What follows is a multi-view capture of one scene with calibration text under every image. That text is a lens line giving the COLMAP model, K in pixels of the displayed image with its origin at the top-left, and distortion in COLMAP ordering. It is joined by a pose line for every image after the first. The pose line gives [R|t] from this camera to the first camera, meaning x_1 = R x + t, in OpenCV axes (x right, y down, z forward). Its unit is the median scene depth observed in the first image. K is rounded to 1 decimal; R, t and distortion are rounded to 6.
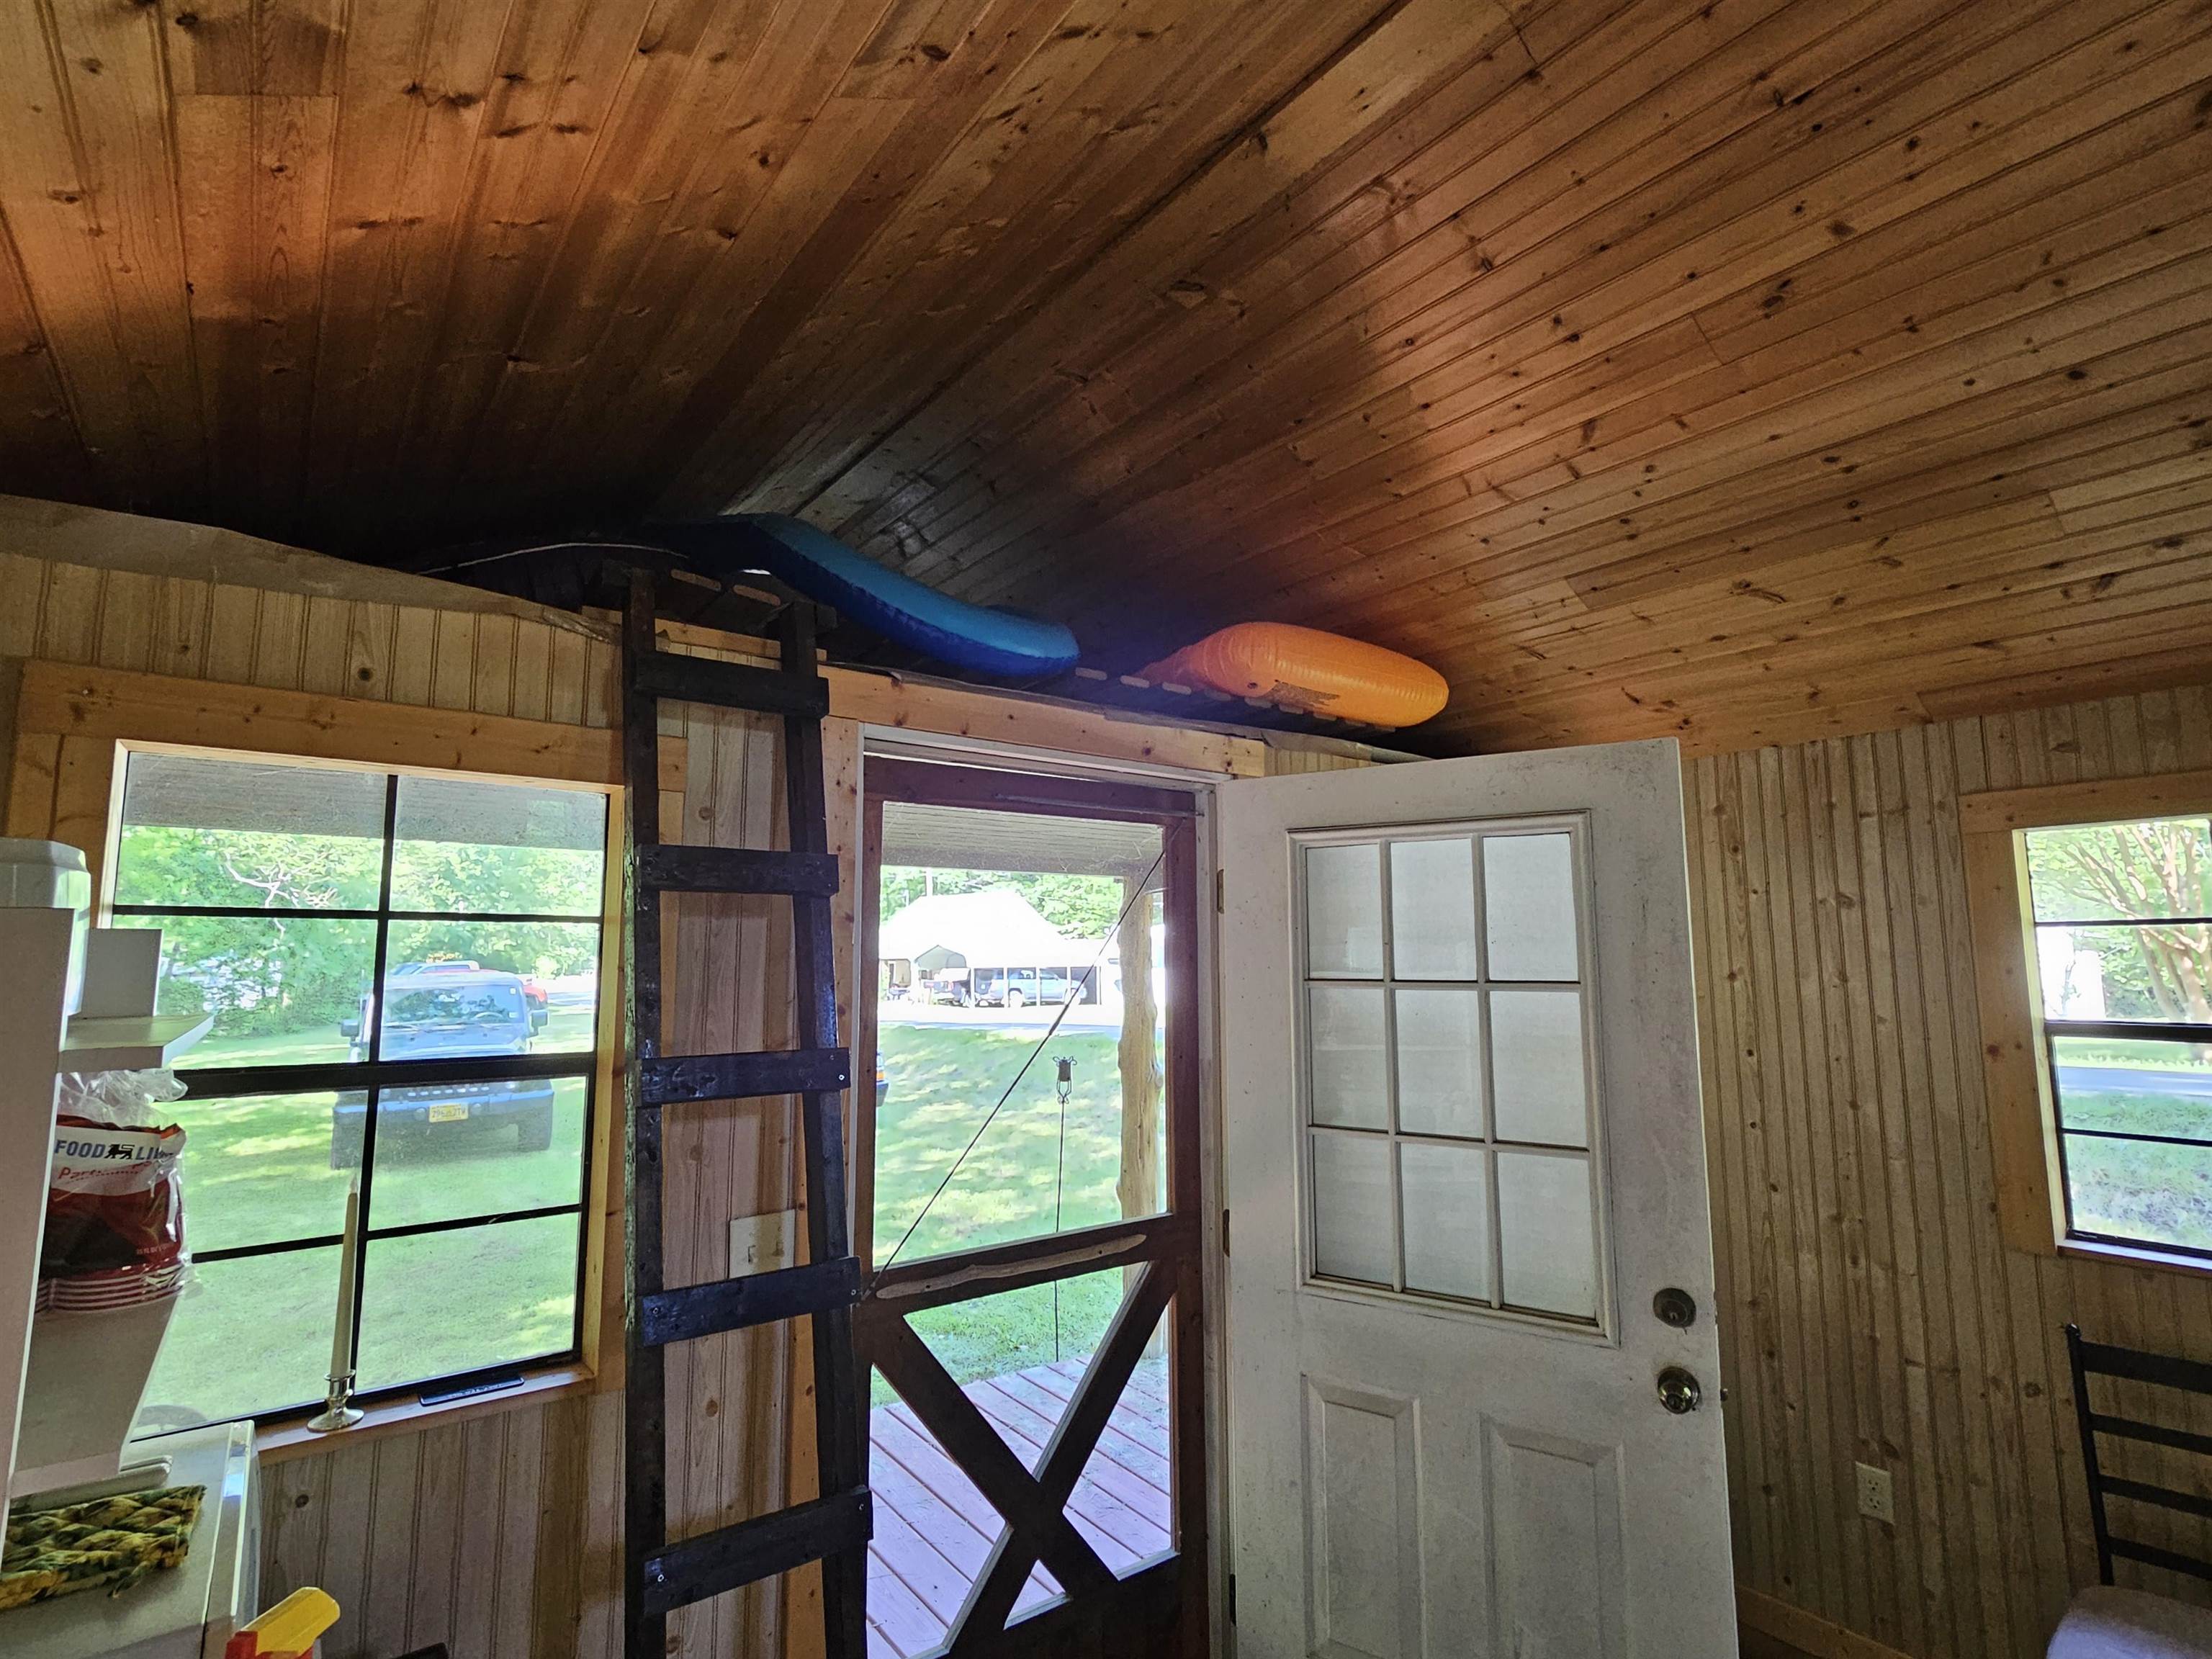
lens RADIAL K [[1070.8, 0, 1088.1], [0, 1070.8, 826.8], [0, 0, 1]] dist [-0.002886, 0.000319]
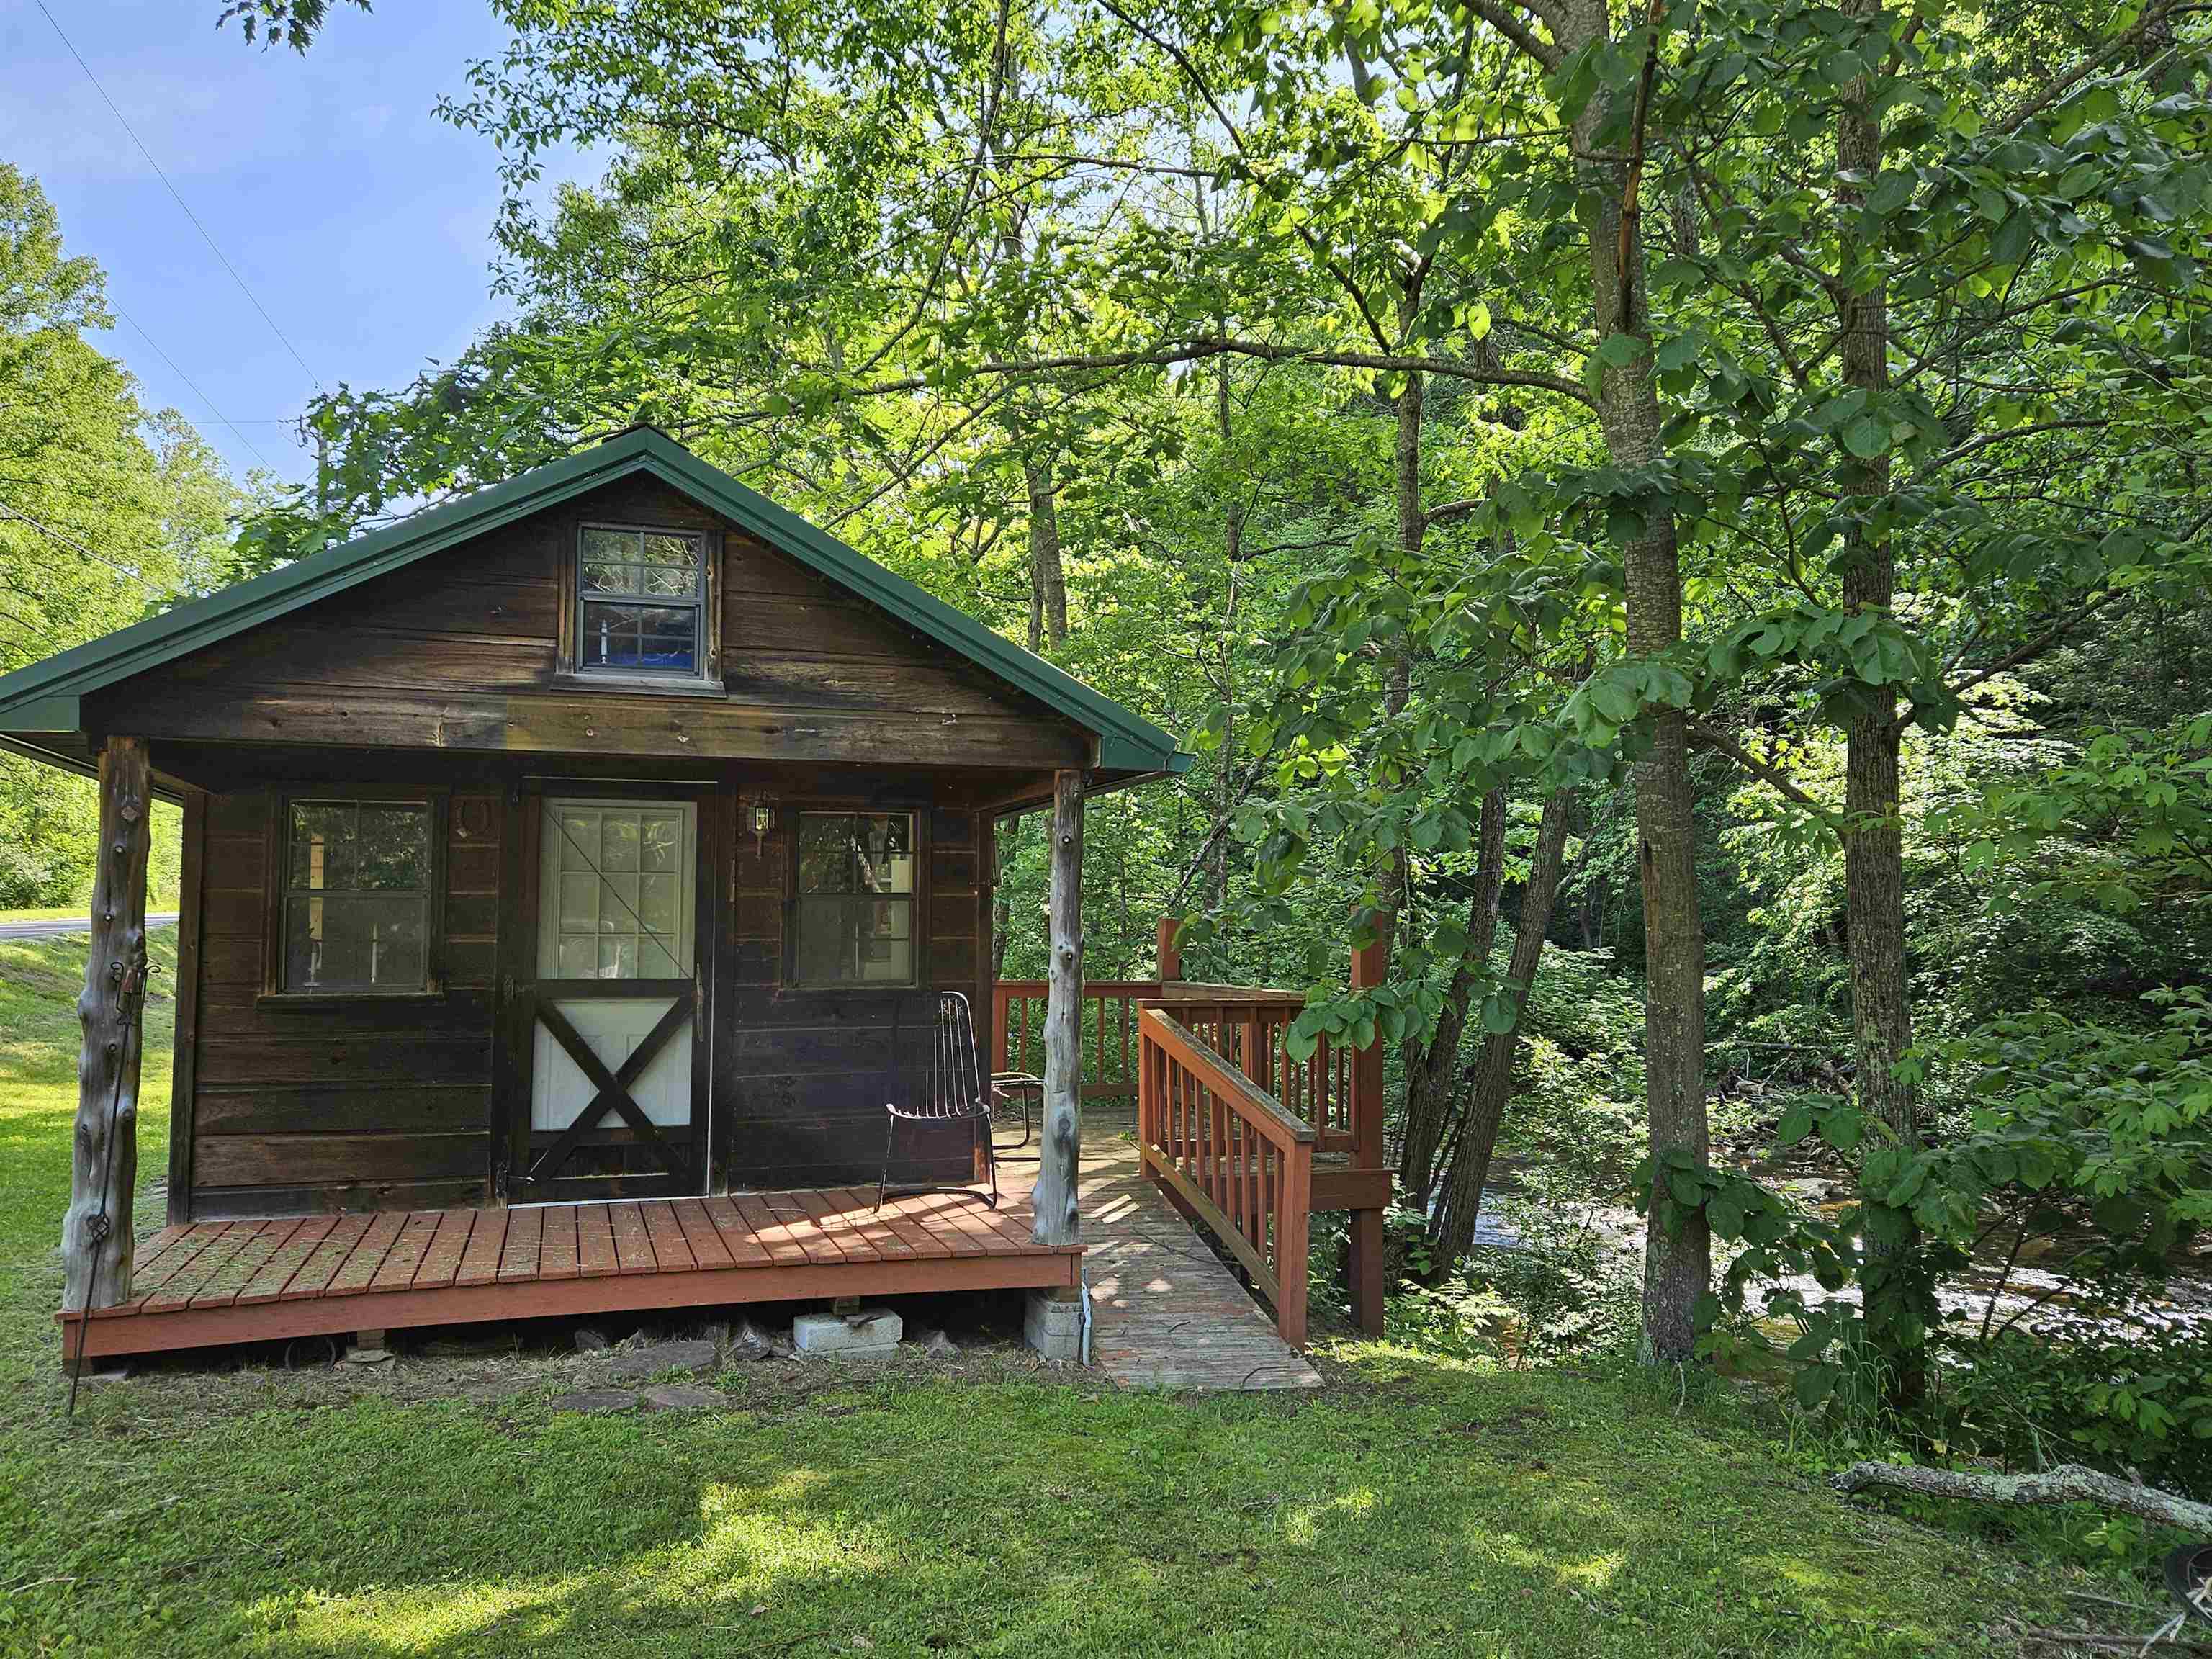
lens RADIAL K [[1670.9, 0, 1106.0], [0, 1670.9, 829.5], [0, 0, 1]] dist [0.030760, -0.007741]
pose [[0.944197, -0.016092, -0.328987, 2.417938], [0.035208, 0.998014, 0.052231, -0.097632], [0.327493, -0.060899, 0.942889, -2.307811]]
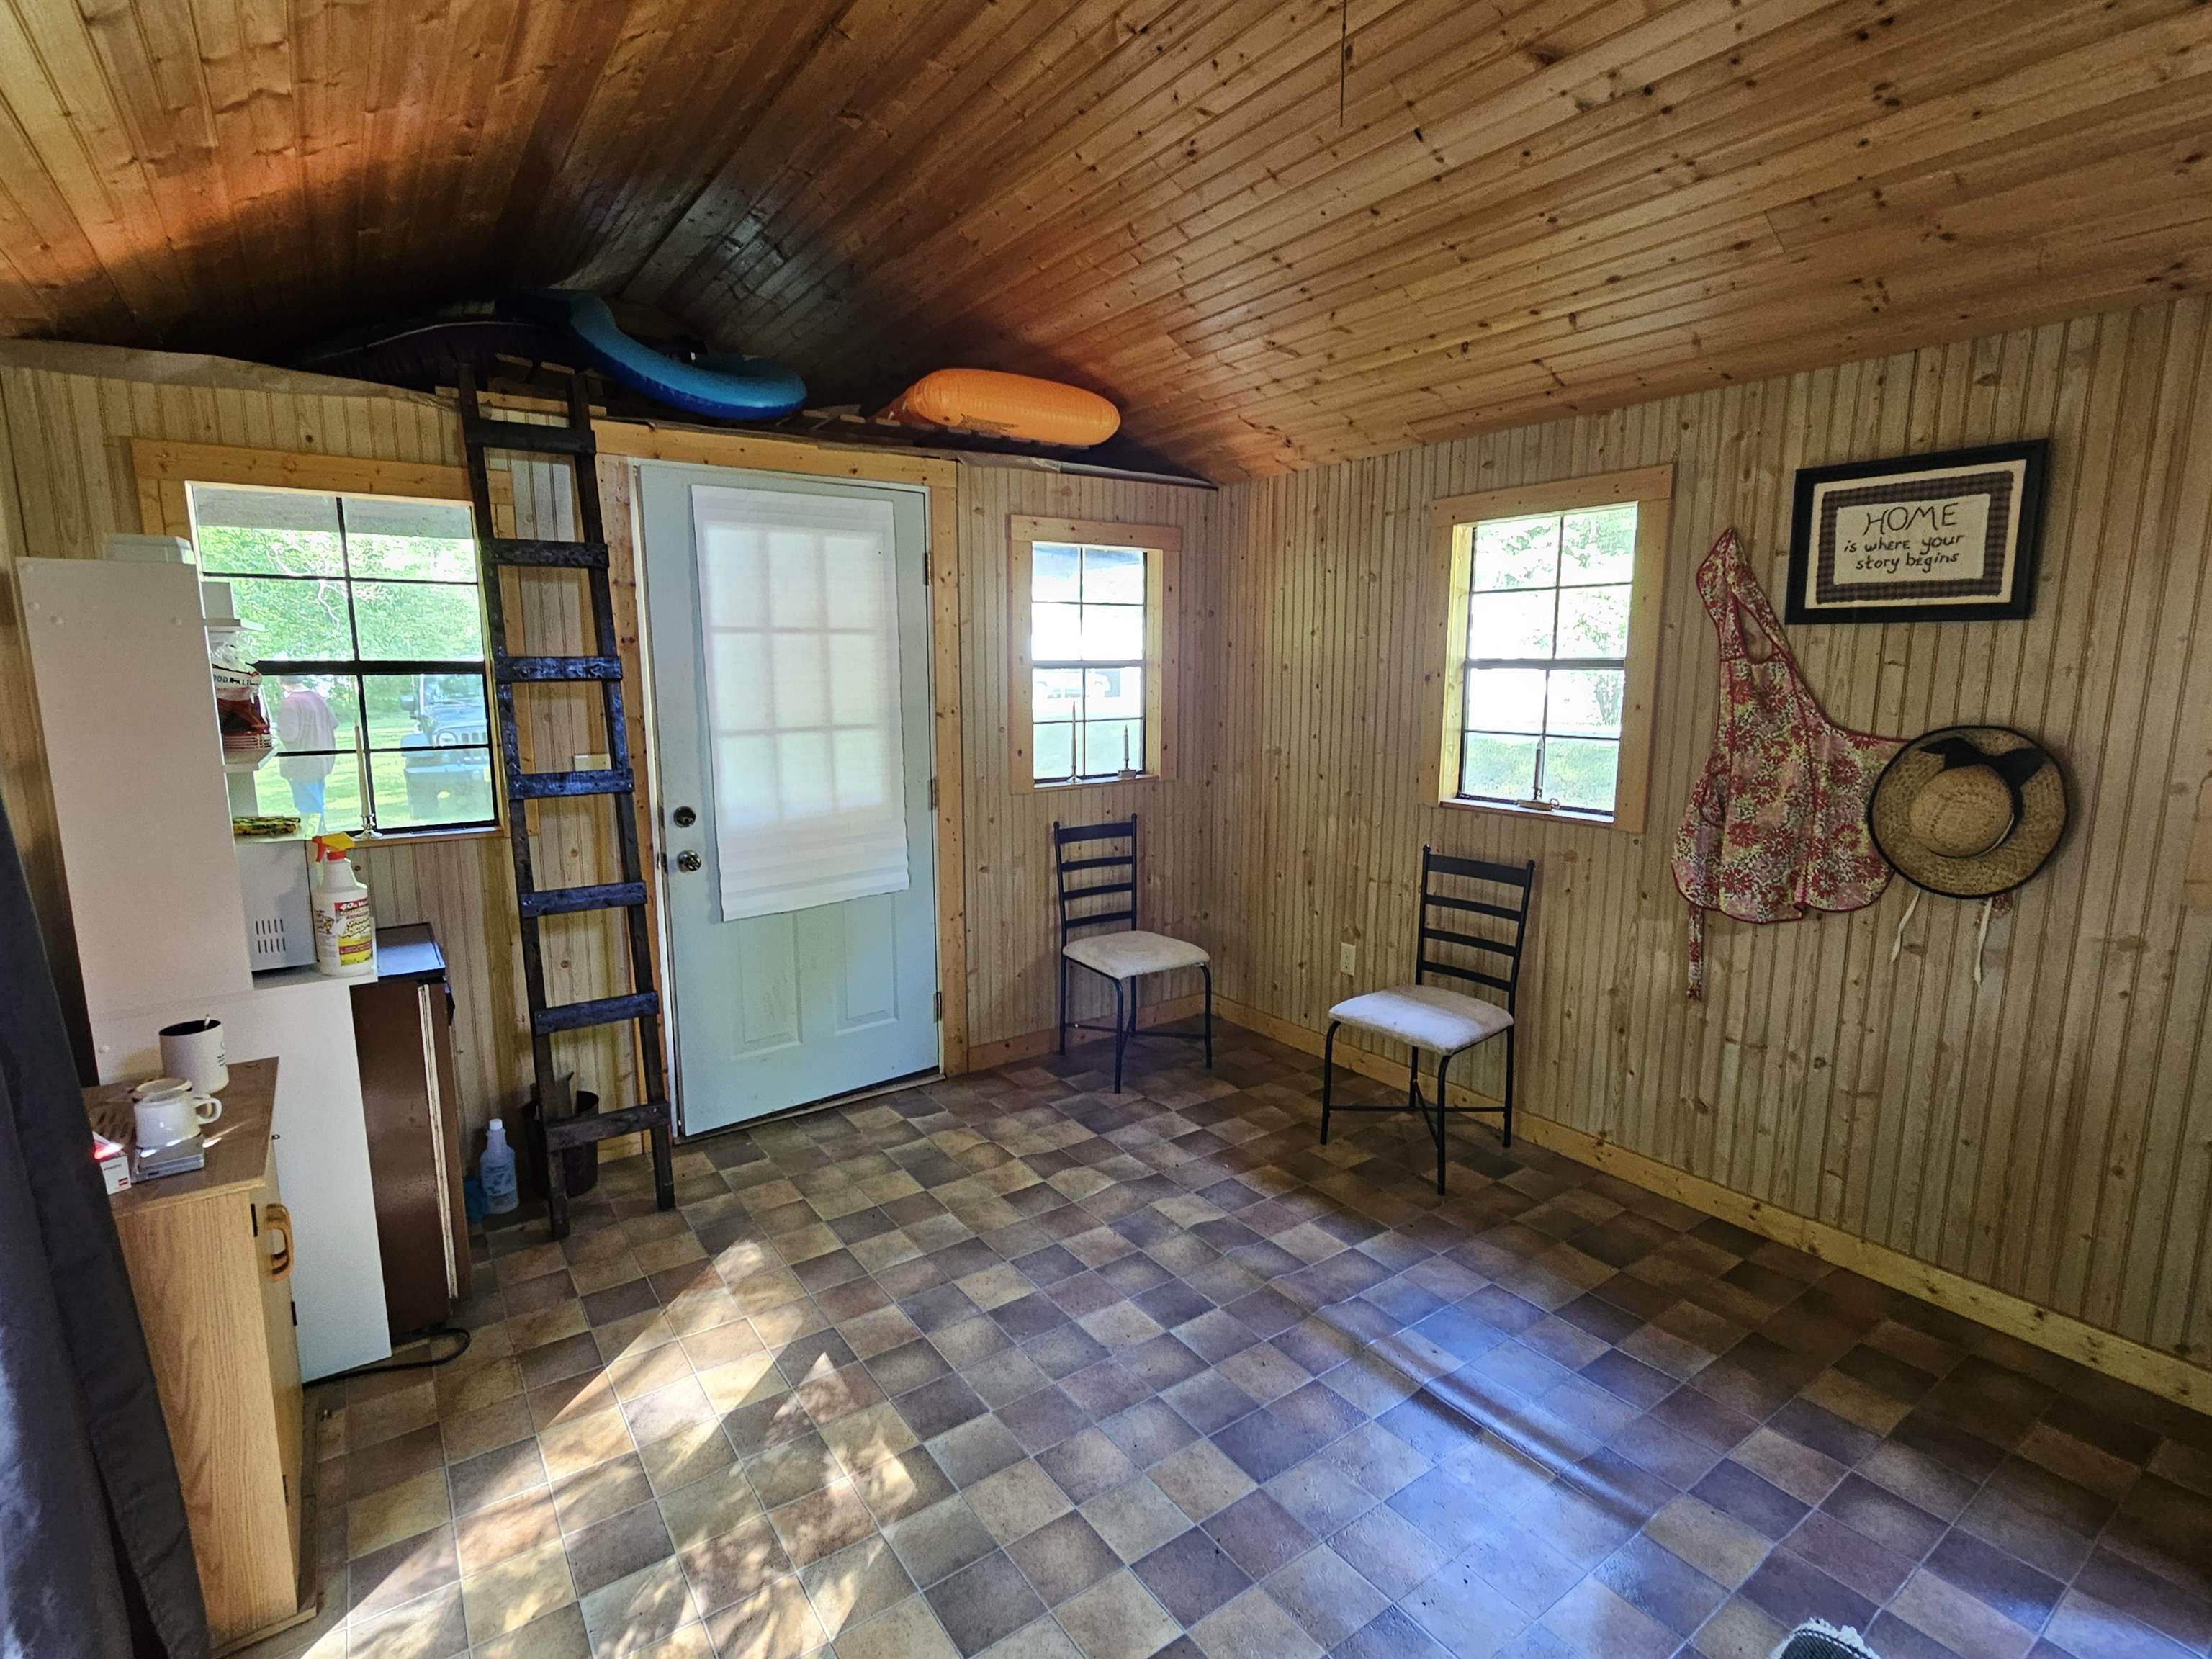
lens RADIAL K [[1070.8, 0, 1088.1], [0, 1070.8, 826.8], [0, 0, 1]] dist [-0.002886, 0.000319]
pose [[0.999020, 0.009489, -0.043238, 0.526290], [0.002863, 0.960859, 0.277022, -0.009067], [0.044175, -0.276874, 0.959890, -0.620846]]
